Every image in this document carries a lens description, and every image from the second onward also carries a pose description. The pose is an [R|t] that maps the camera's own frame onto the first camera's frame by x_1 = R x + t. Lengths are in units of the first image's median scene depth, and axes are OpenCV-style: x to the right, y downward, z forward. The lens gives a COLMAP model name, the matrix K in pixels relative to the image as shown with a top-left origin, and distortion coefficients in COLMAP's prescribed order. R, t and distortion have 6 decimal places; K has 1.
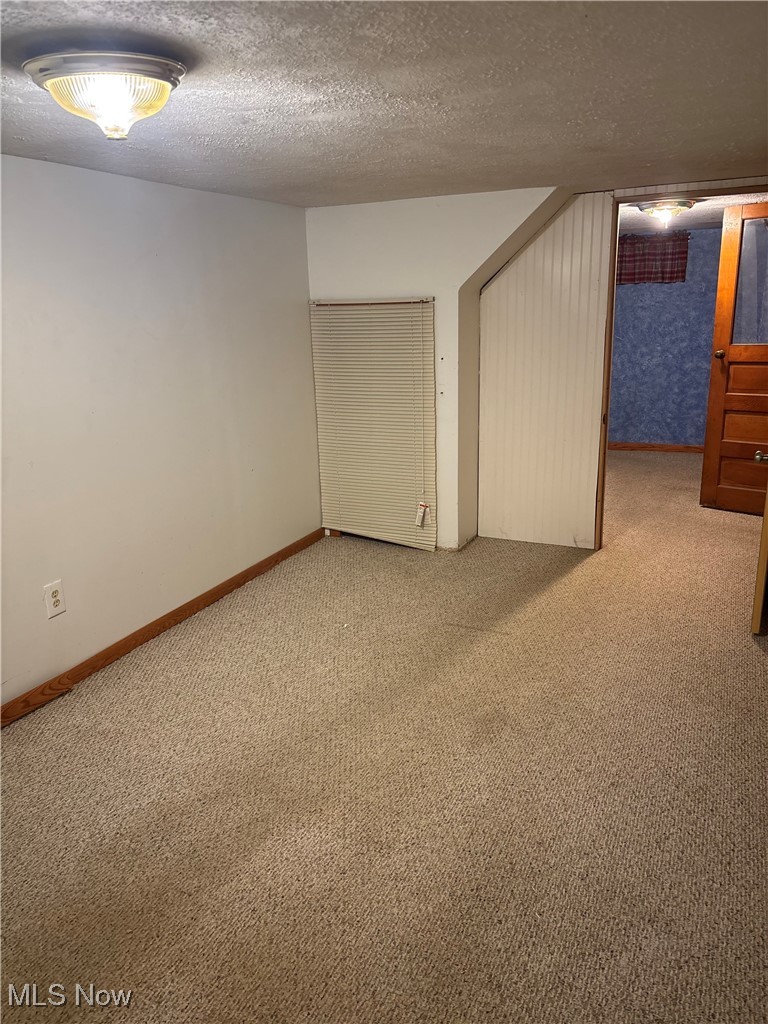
lens RADIAL K [[773.8, 0, 387.1], [0, 773.8, 513.8], [0, 0, 1]] dist [0.052196, -0.052909]
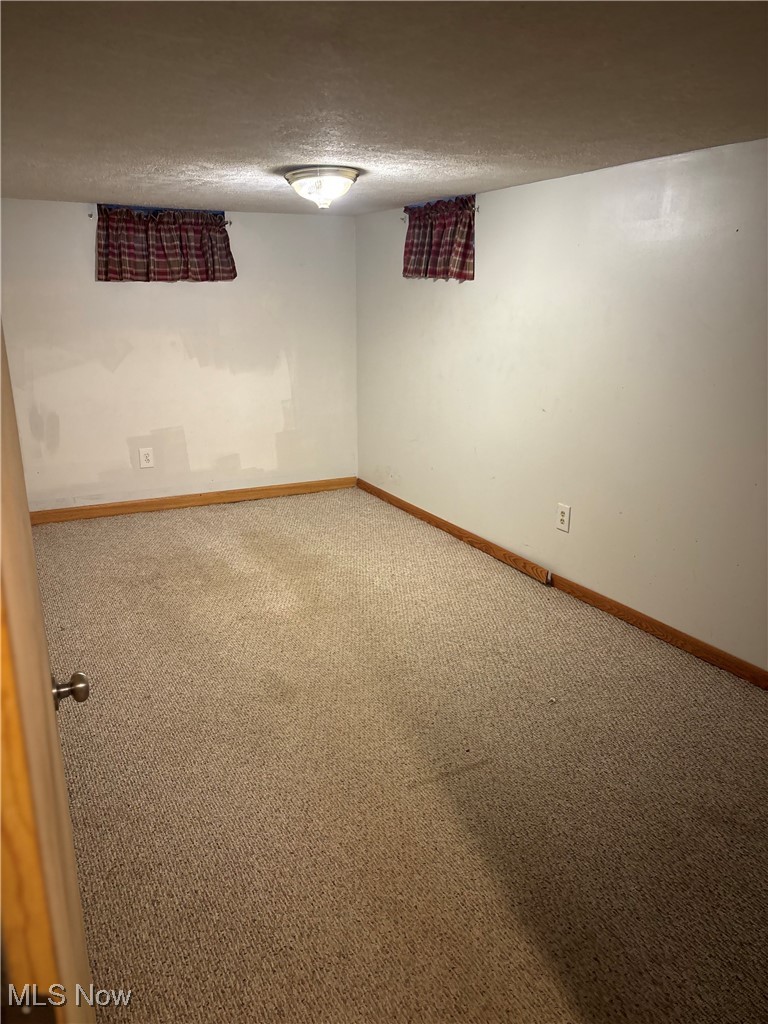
lens RADIAL K [[773.8, 0, 387.4], [0, 773.8, 510.5], [0, 0, 1]] dist [0.052196, -0.052909]
pose [[-0.601643, 0.251090, -0.758274, 0.724524], [-0.206720, 0.868020, 0.451450, -0.422853], [0.771552, 0.428363, -0.470332, 1.372352]]
